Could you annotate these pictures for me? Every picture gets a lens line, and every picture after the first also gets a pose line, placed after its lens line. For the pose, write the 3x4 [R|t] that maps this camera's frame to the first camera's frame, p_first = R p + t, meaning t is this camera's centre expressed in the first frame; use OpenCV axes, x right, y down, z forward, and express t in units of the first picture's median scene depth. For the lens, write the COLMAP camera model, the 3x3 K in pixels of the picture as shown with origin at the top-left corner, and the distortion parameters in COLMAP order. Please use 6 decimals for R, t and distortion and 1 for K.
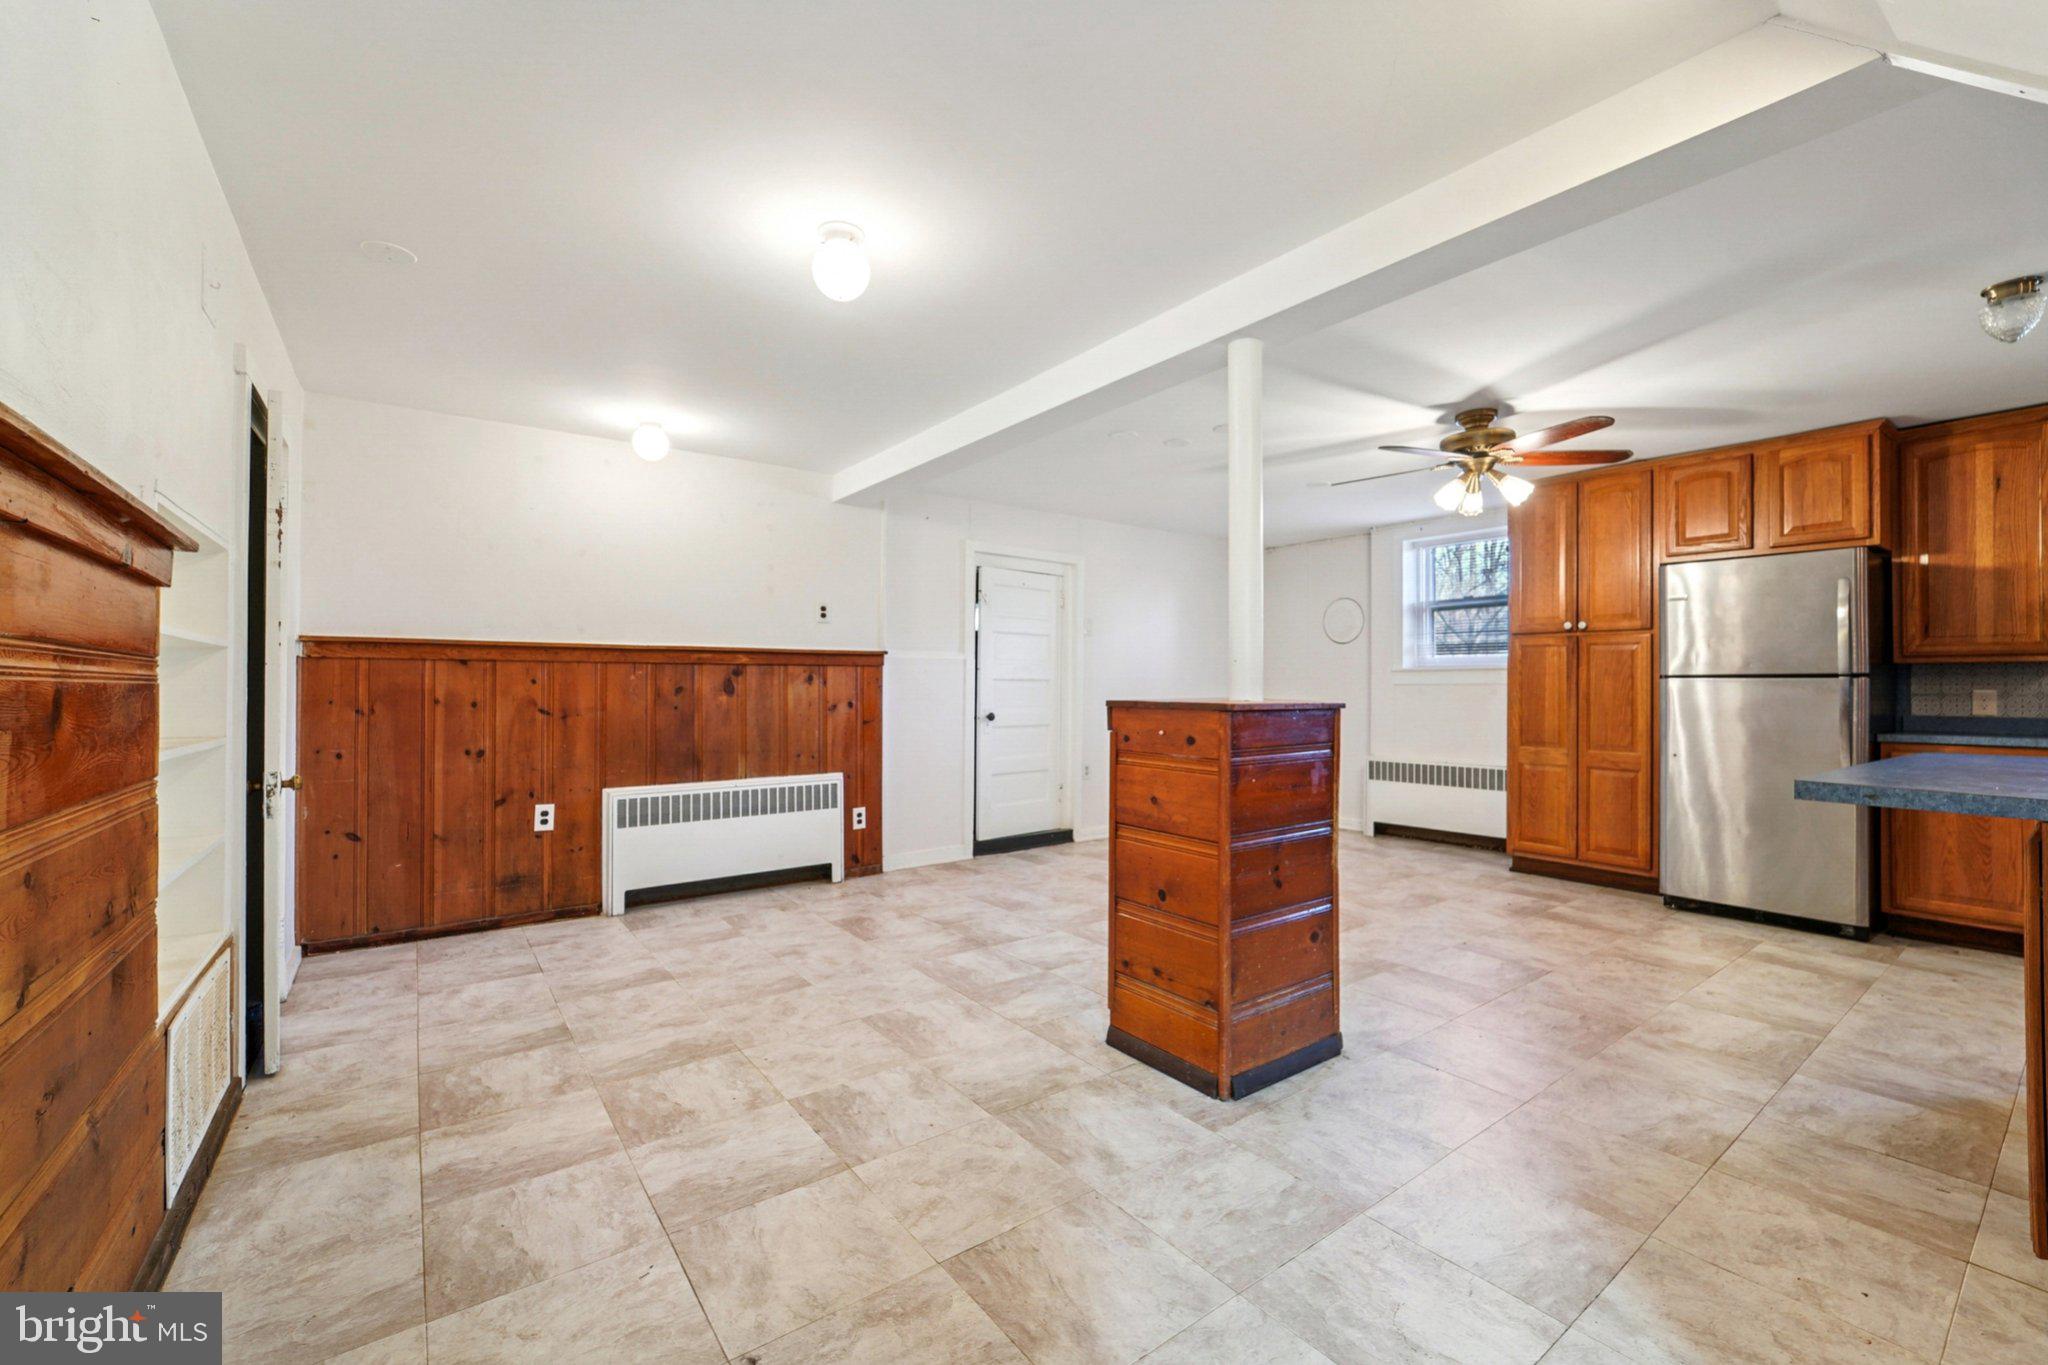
lens RADIAL K [[832.9, 0, 1030.8], [0, 832.9, 678.6], [0, 0, 1]] dist [-0.002014, -0.000094]
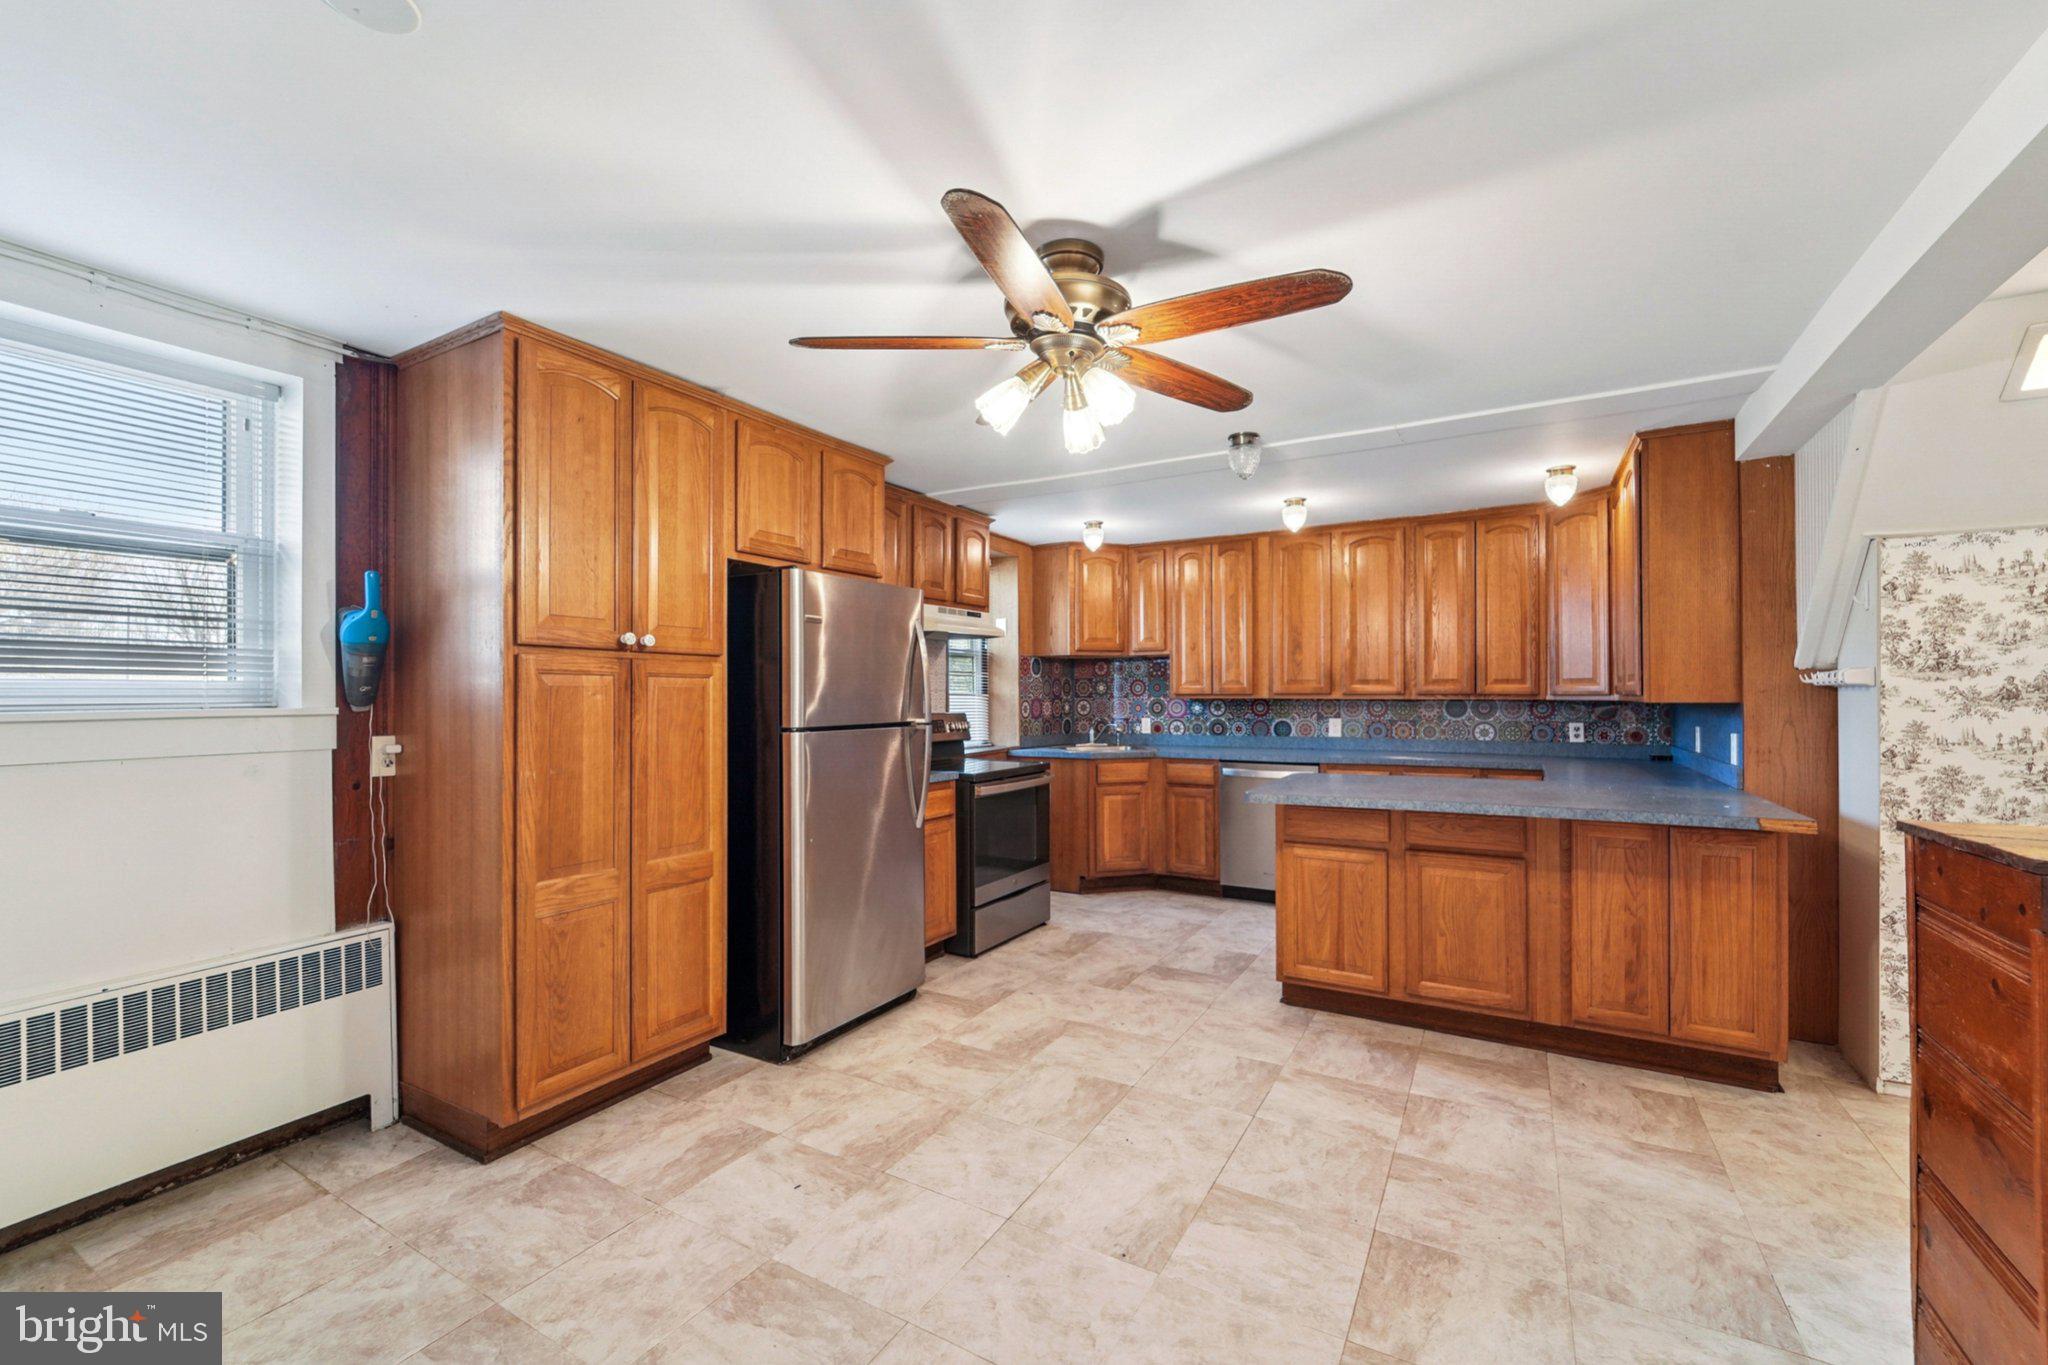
lens RADIAL K [[839.2, 0, 1031.7], [0, 839.2, 686.5], [0, 0, 1]] dist [-0.004218, -0.000459]
pose [[-0.394417, 0.004269, 0.918922, 0.047485], [-0.008220, 0.999933, -0.008174, -0.035265], [-0.918895, -0.010778, -0.394356, 1.135494]]
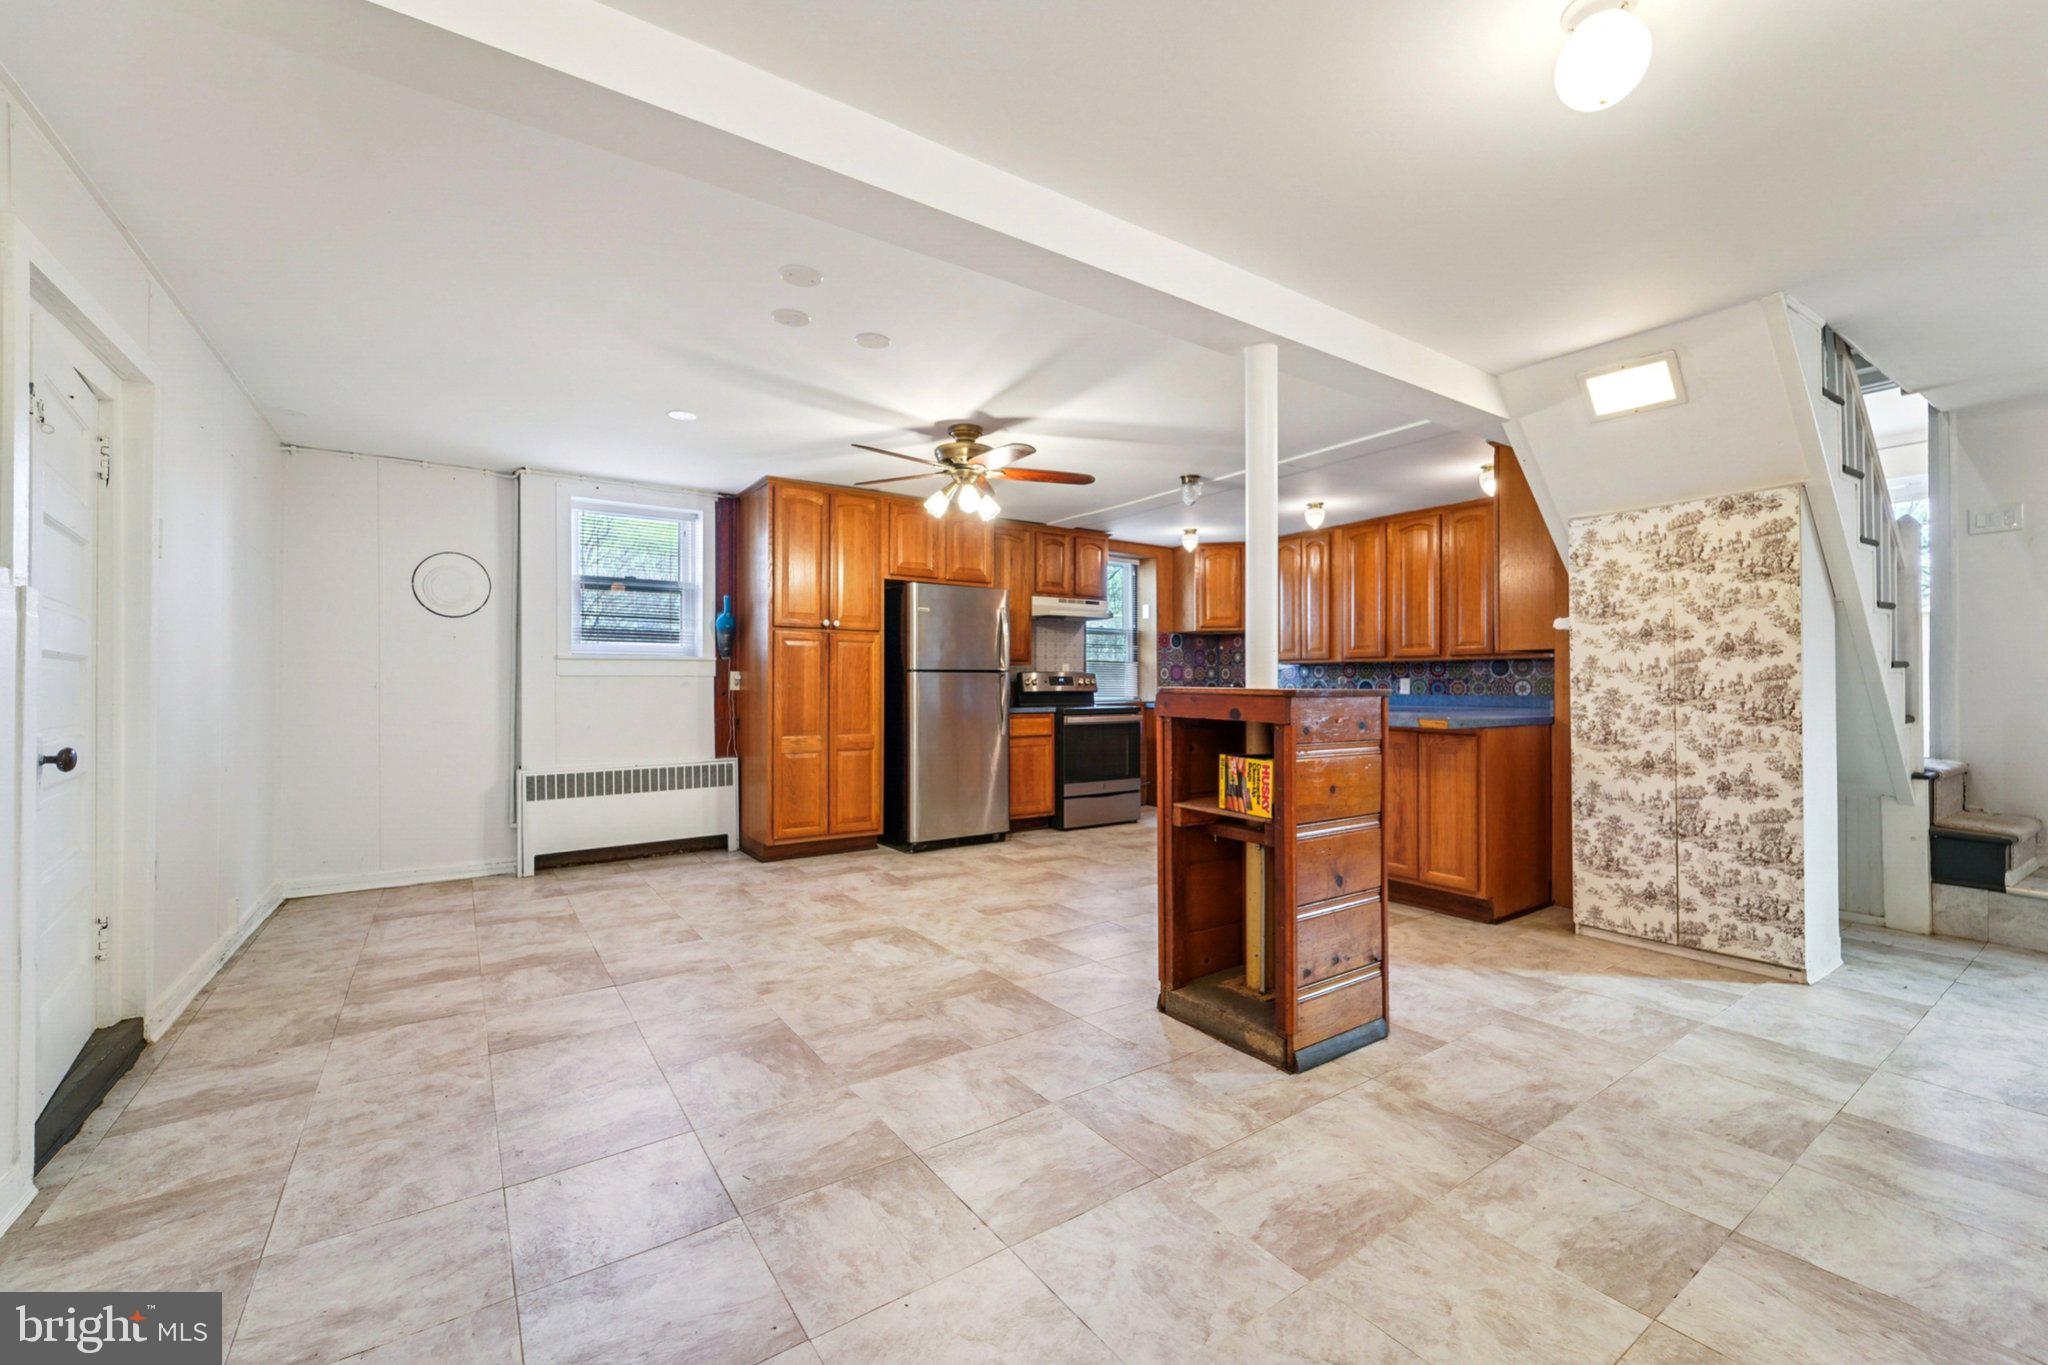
lens RADIAL K [[838.3, 0, 1032.5], [0, 838.3, 681.4], [0, 0, 1]] dist [-0.007205, -0.000305]
pose [[0.037133, 0.000372, 0.999310, -0.520089], [-0.008785, 0.999961, -0.000046, 0.013059], [-0.999272, -0.008777, 0.037135, 0.800941]]
